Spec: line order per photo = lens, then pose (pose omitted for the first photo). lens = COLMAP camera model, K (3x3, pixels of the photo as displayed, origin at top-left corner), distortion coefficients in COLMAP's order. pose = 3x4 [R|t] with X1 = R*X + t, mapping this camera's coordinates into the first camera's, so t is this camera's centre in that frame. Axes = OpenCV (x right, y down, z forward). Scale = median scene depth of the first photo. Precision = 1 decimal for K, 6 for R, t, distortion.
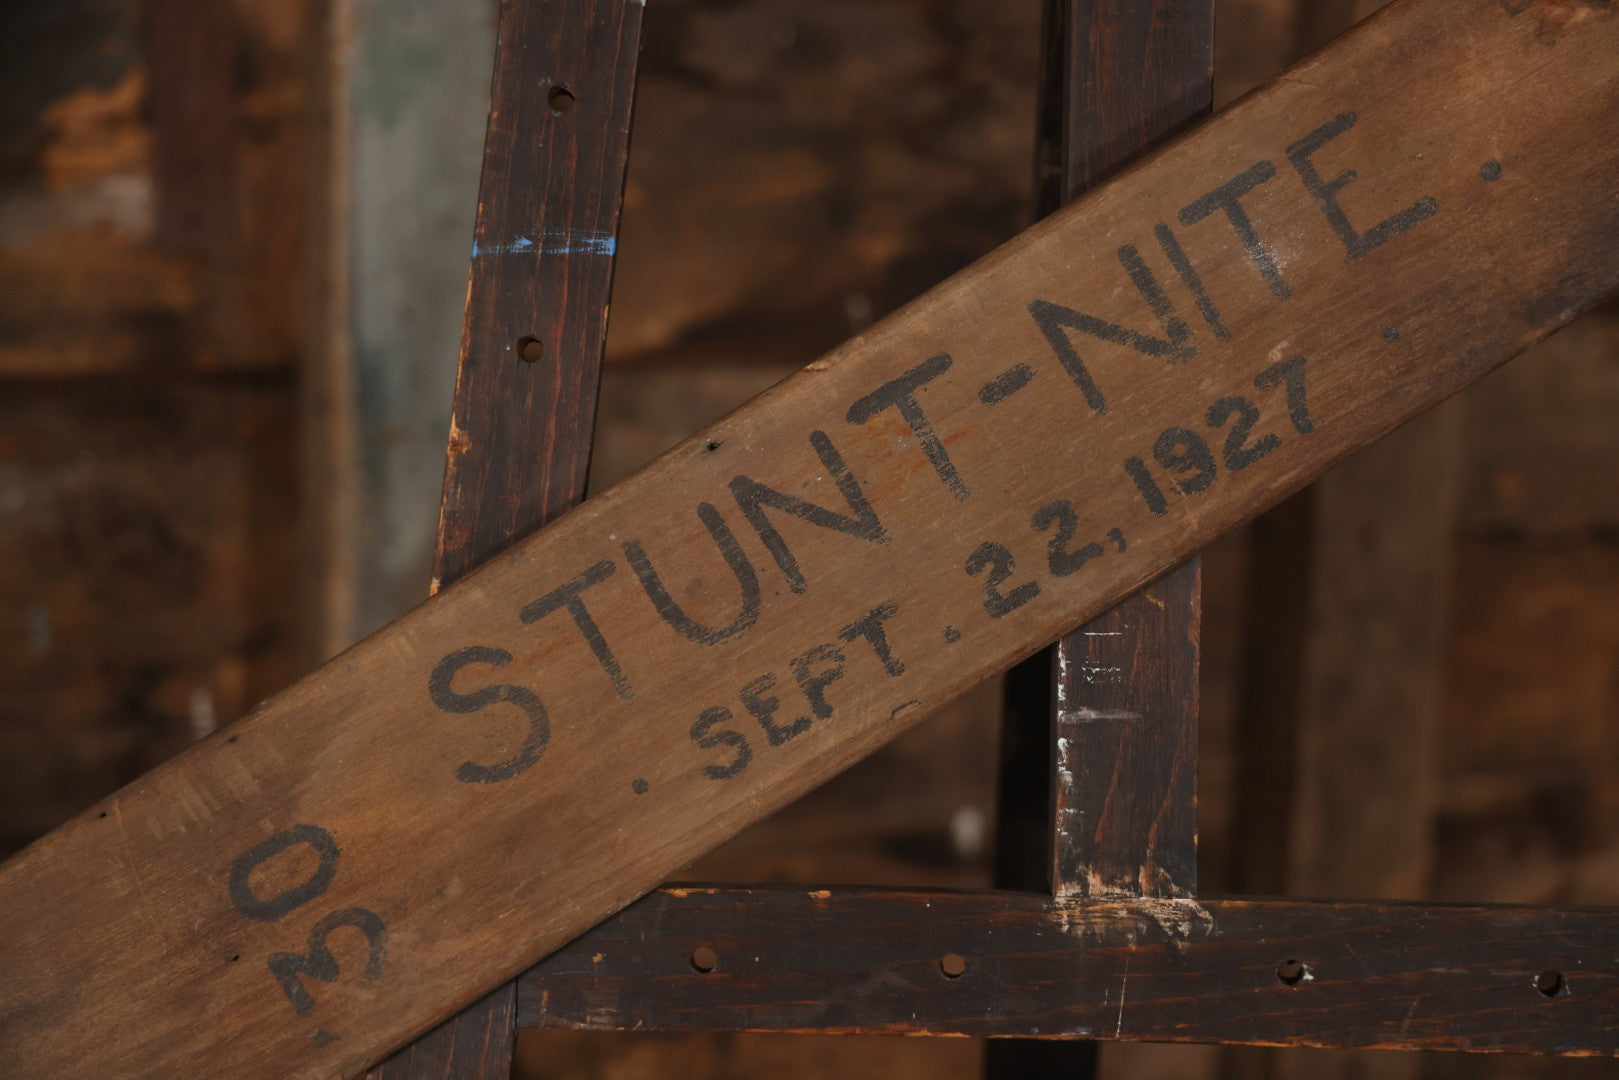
lens RADIAL K [[3751.6, 0, 828.8], [0, 3751.6, 523.3], [0, 0, 1]] dist [0.356187, 0.199598]
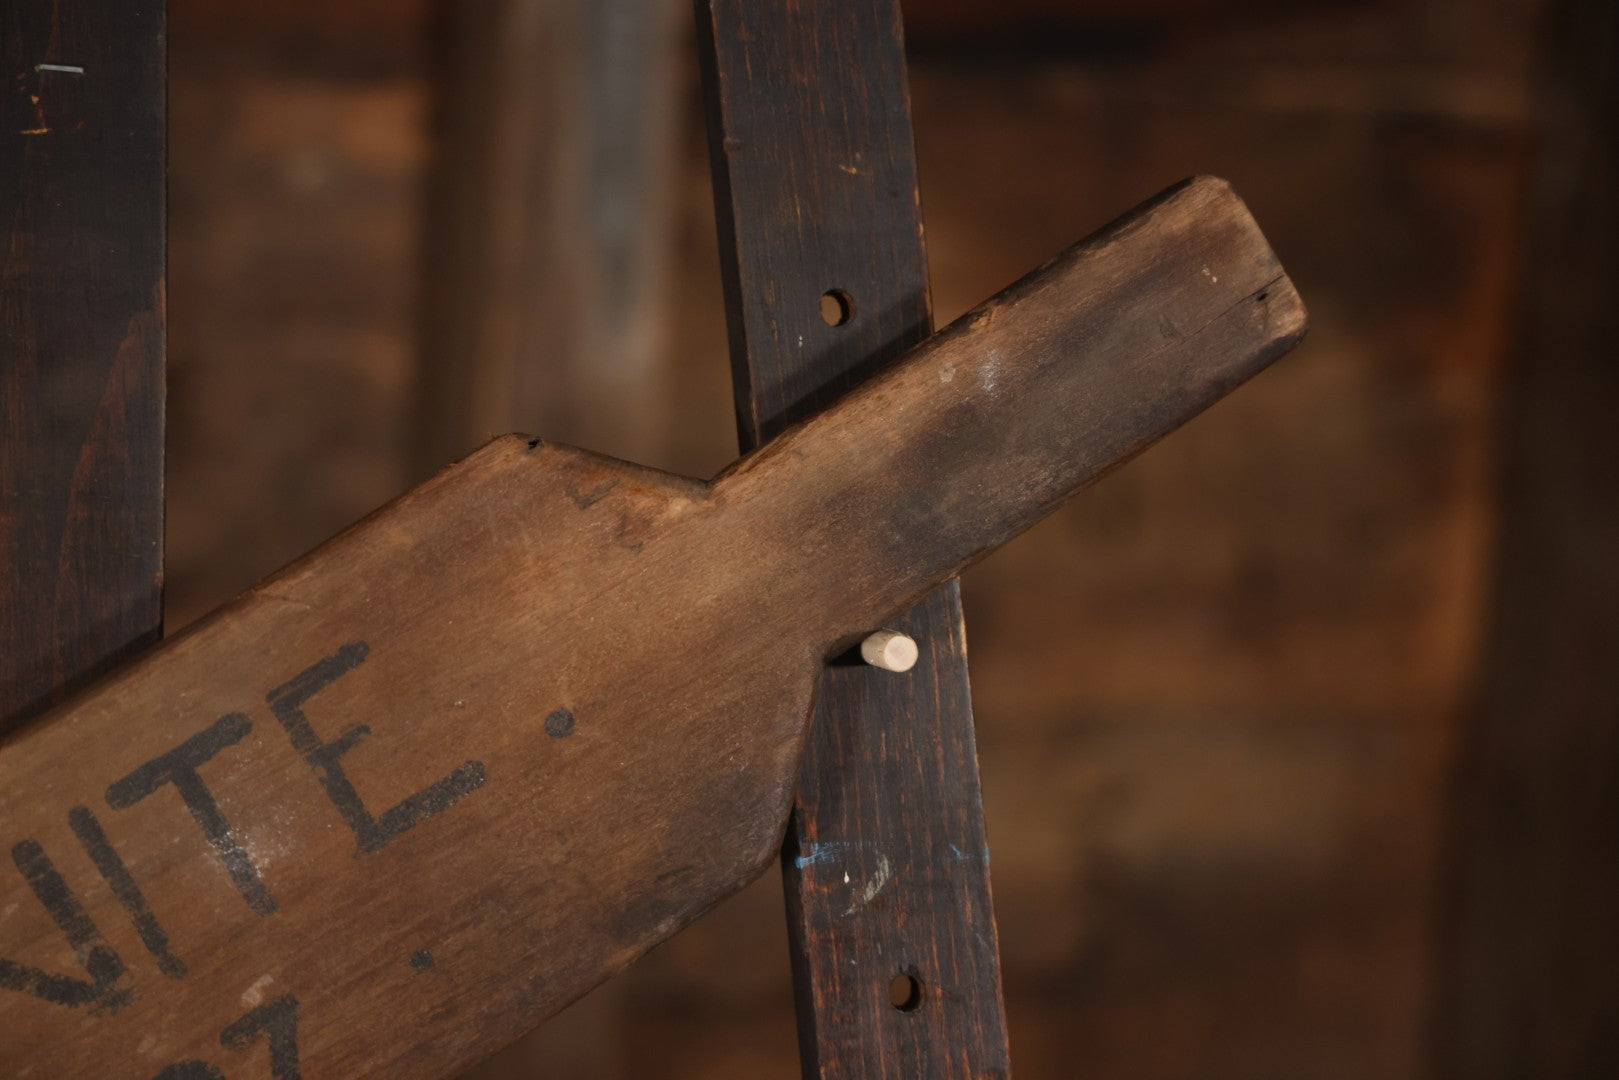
lens RADIAL K [[4023.4, 0, 828.4], [0, 4023.4, 524.9], [0, 0, 1]] dist [0.417463, -0.029616]
pose [[0.981195, -0.002706, 0.192999, 0.078553], [0.016013, 0.997596, -0.067421, -0.078328], [-0.192352, 0.069244, 0.978880, 0.253895]]
